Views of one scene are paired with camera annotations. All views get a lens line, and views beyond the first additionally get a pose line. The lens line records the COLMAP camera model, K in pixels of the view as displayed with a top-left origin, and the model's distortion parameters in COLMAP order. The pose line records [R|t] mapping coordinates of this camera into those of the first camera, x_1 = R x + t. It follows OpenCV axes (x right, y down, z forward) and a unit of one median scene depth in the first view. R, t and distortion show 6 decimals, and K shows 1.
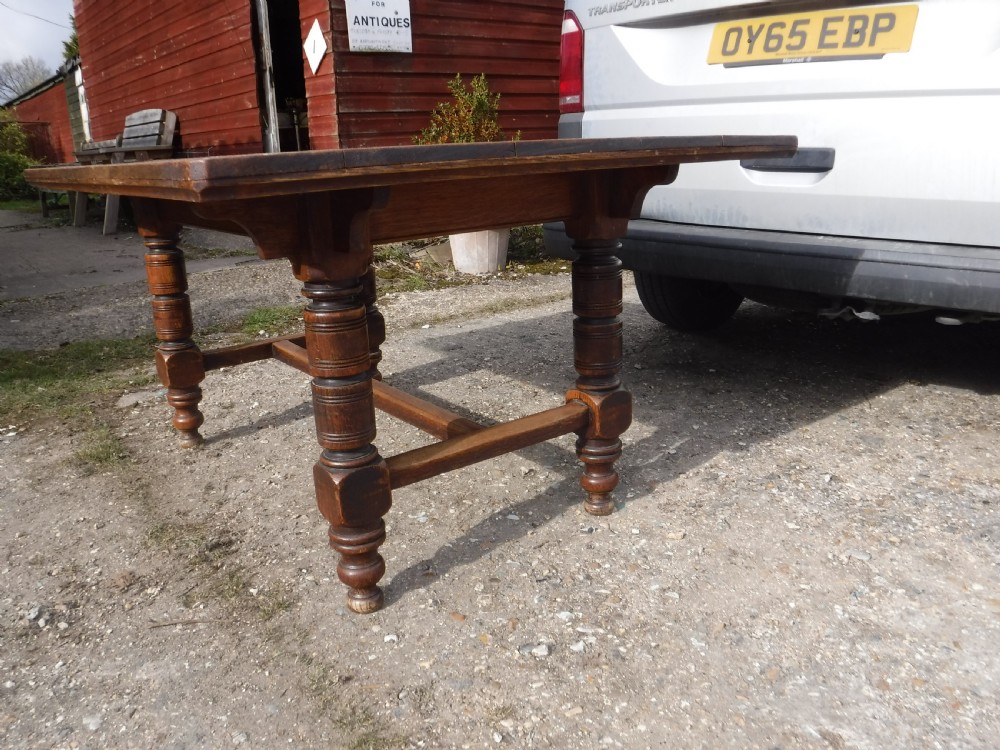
lens RADIAL K [[804.6, 0, 500.0], [0, 804.6, 375.0], [0, 0, 1]] dist [-0.110589, 0.041995]
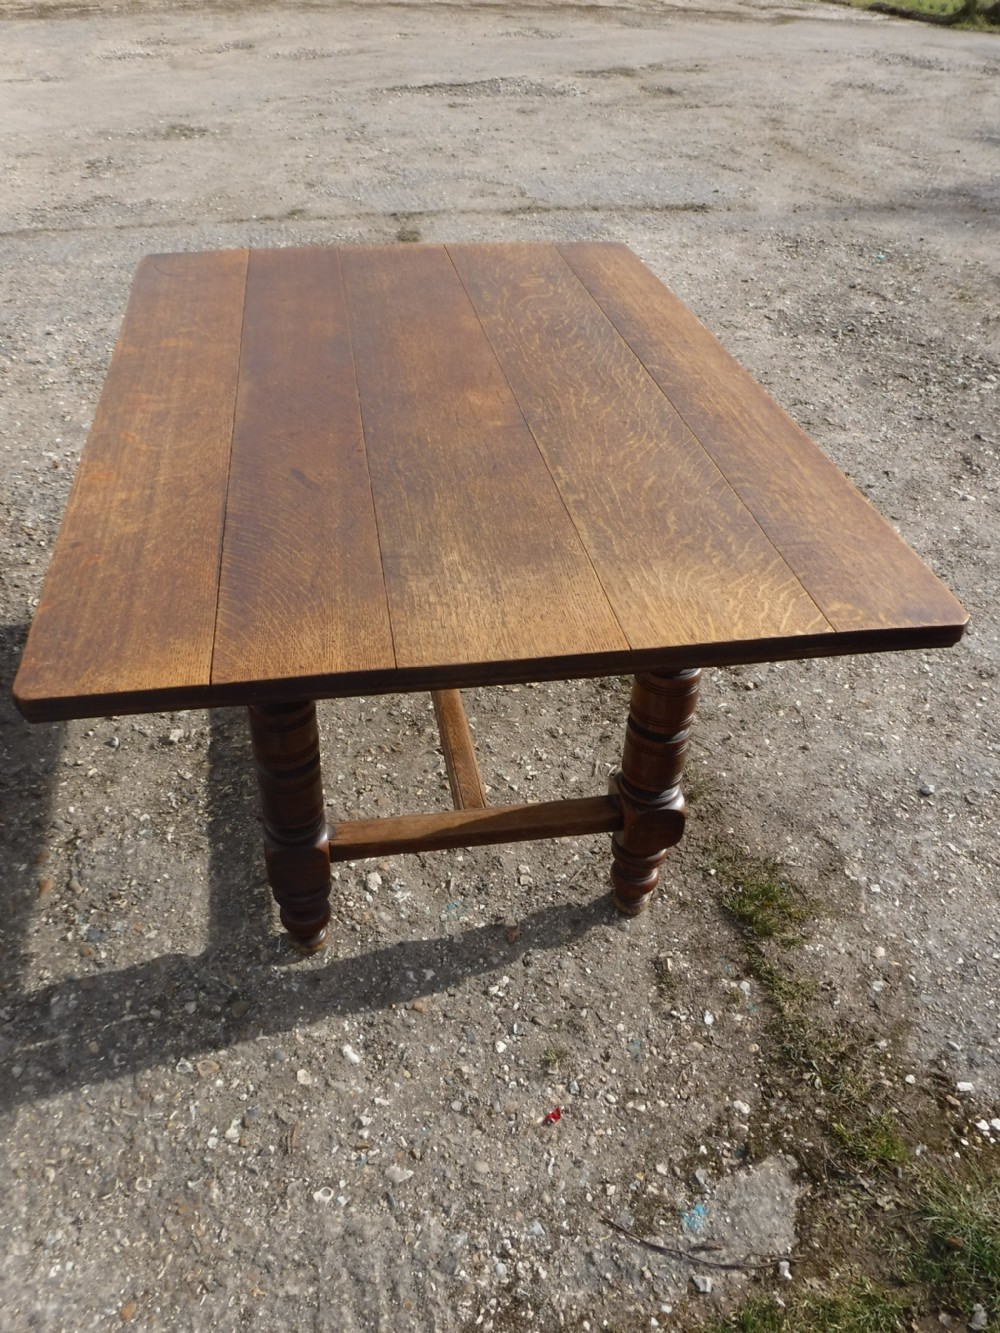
lens RADIAL K [[1077.4, 0, 496.1], [0, 1077.4, 671.2], [0, 0, 1]] dist [-0.106769, 0.049148]
pose [[-0.894124, -0.266683, 0.359753, -0.763912], [0.127889, 0.617826, 0.775845, -0.981114], [-0.429169, 0.739710, -0.518308, 1.871695]]
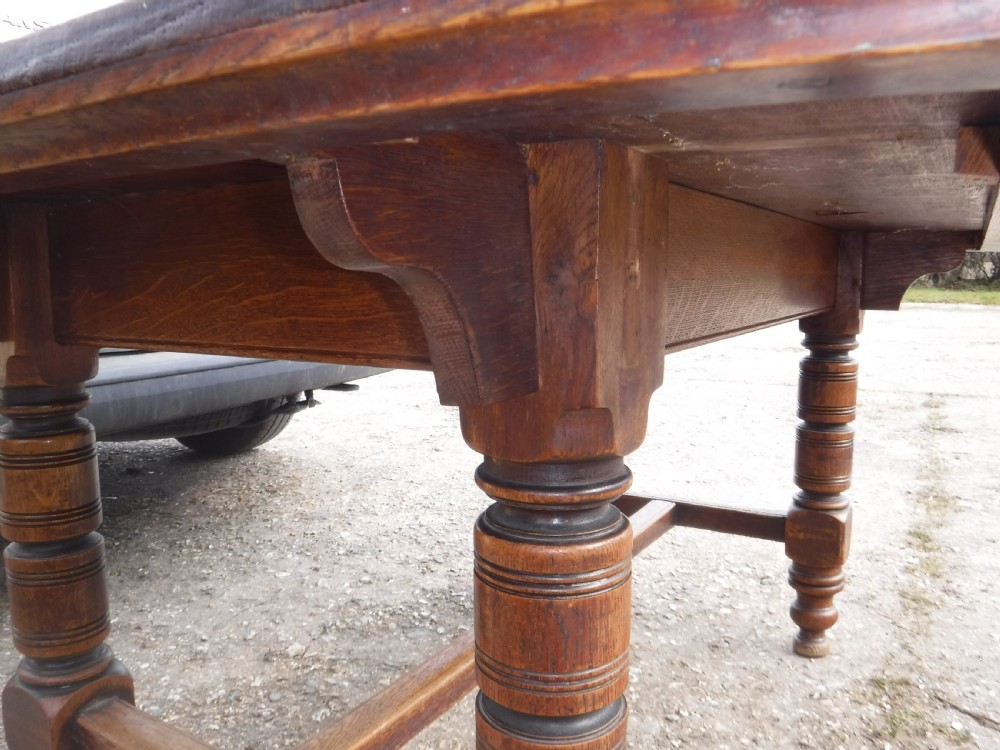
lens RADIAL K [[804.6, 0, 500.0], [0, 804.6, 375.0], [0, 0, 1]] dist [-0.110589, 0.041995]
pose [[-0.375464, -0.083712, 0.923049, -0.814232], [0.281625, 0.938520, 0.199670, -0.321591], [-0.883014, 0.334922, -0.328805, 1.380700]]
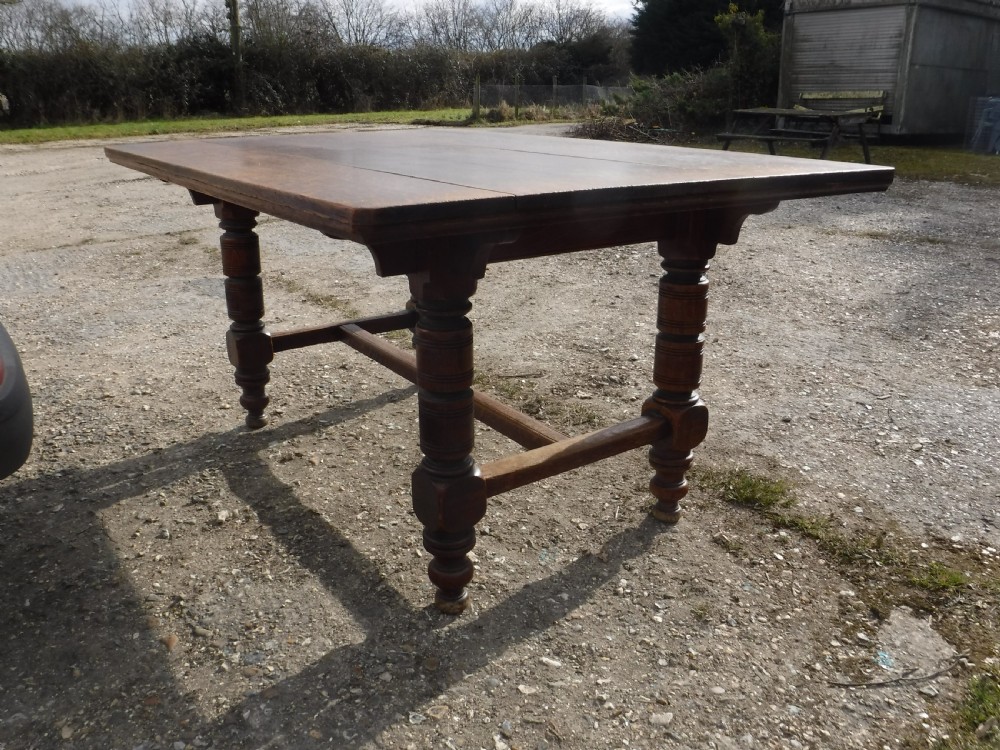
lens RADIAL K [[808.2, 0, 500.0], [0, 808.2, 375.0], [0, 0, 1]] dist [-0.106769, 0.049148]
pose [[-0.998857, 0.028065, 0.038697, -0.353489], [0.045431, 0.809140, 0.585857, -0.703955], [-0.014869, 0.586945, -0.809490, 2.173799]]
